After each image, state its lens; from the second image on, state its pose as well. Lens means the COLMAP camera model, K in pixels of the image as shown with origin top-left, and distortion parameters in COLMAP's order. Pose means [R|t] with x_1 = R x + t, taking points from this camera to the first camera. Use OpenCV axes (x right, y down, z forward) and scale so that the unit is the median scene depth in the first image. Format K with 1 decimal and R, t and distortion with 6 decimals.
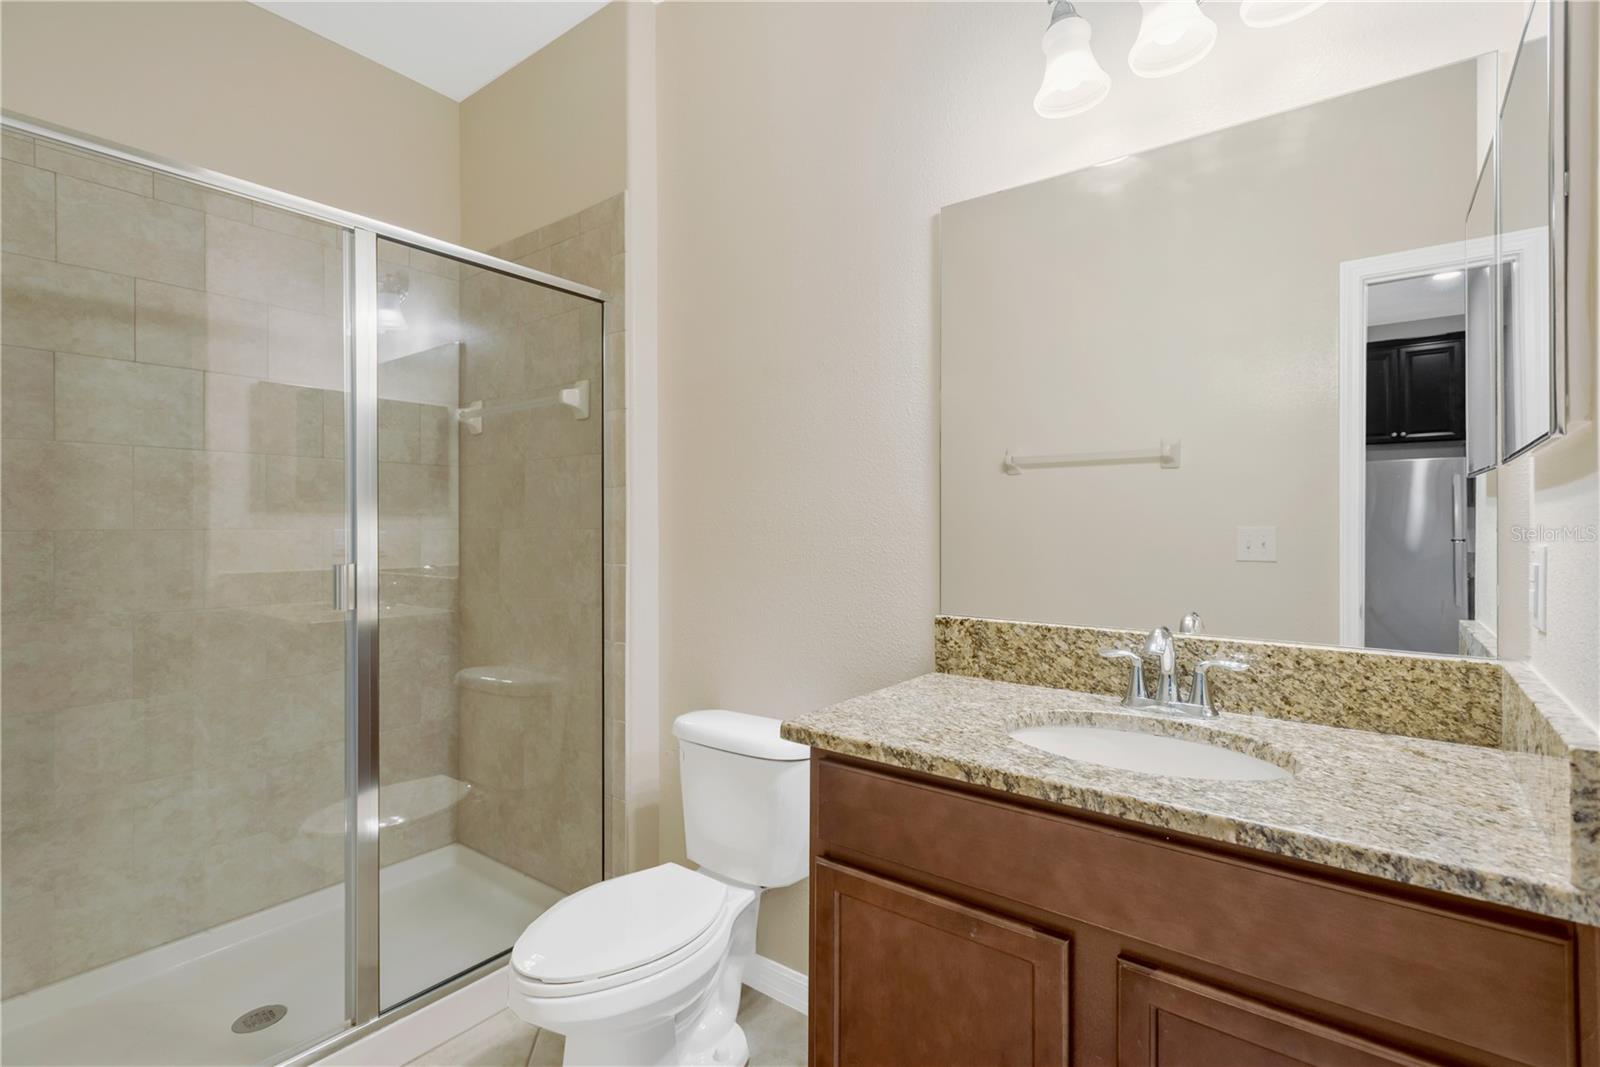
lens RADIAL K [[752.0, 0, 797.4], [0, 752.0, 529.0], [0, 0, 1]] dist [0.008307, -0.000870]
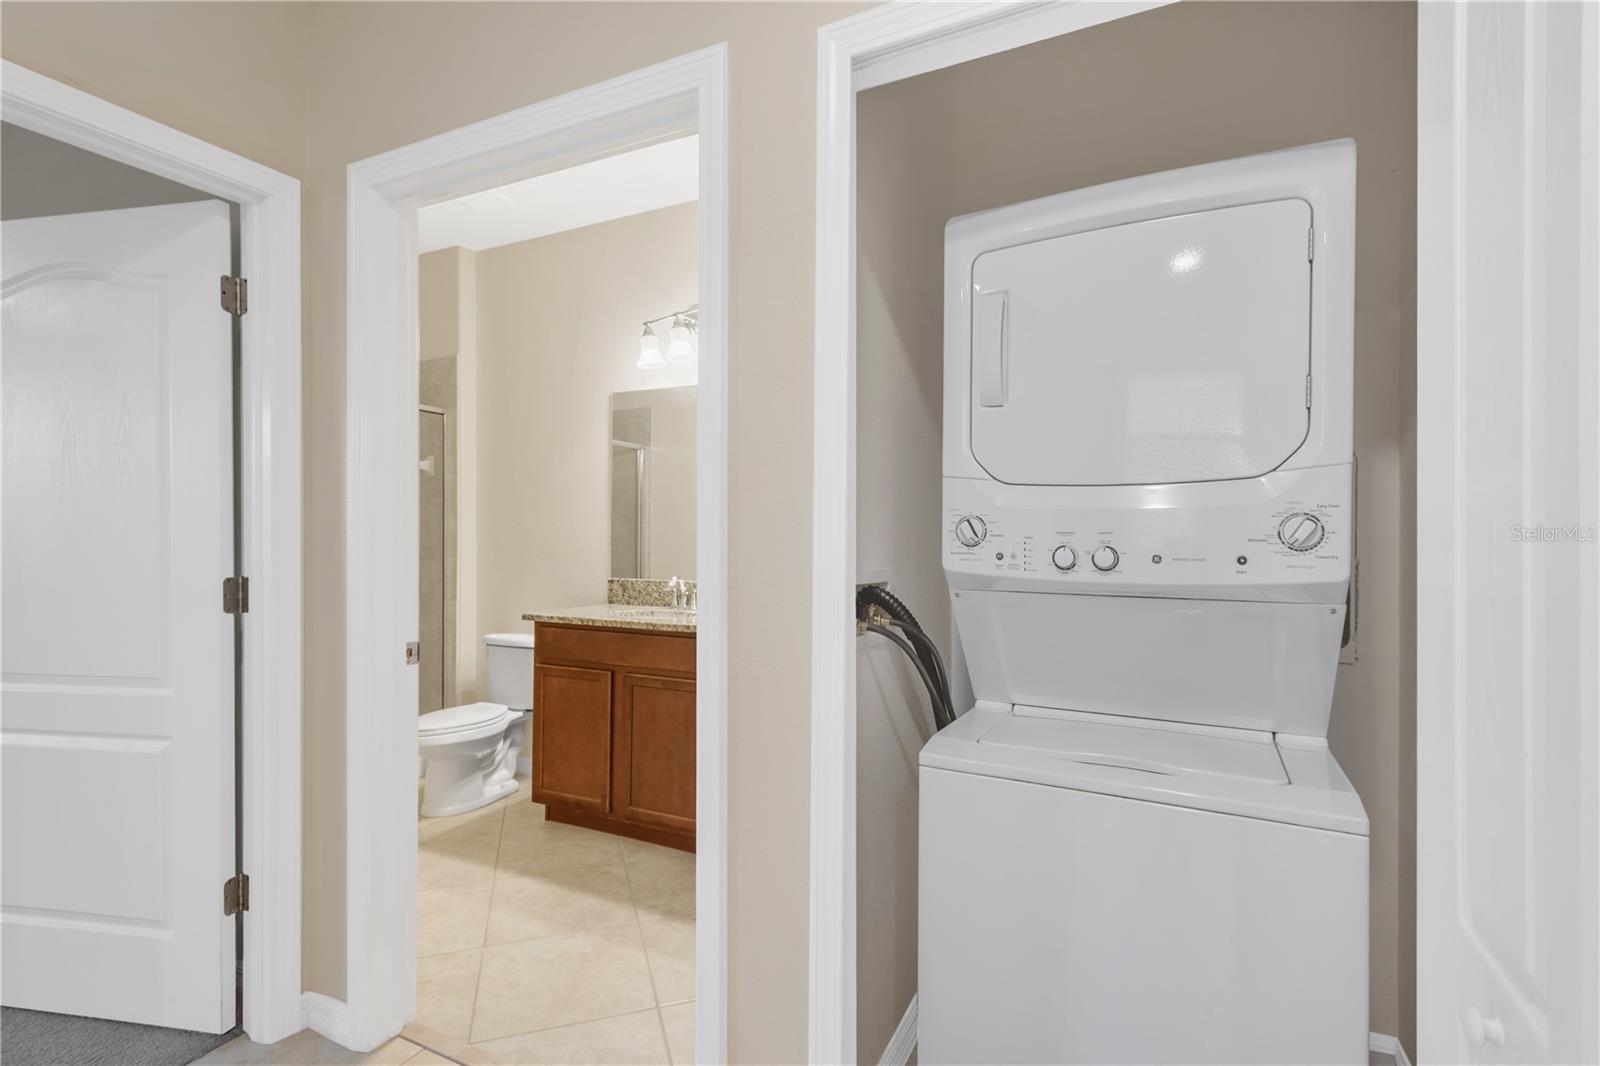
lens RADIAL K [[752.0, 0, 805.2], [0, 752.0, 531.6], [0, 0, 1]] dist [0.008307, -0.000870]
pose [[0.977595, 0.002025, 0.210487, 0.257065], [-0.000562, 0.999975, -0.007011, -0.006670], [-0.210496, 0.006735, 0.977572, -1.163598]]
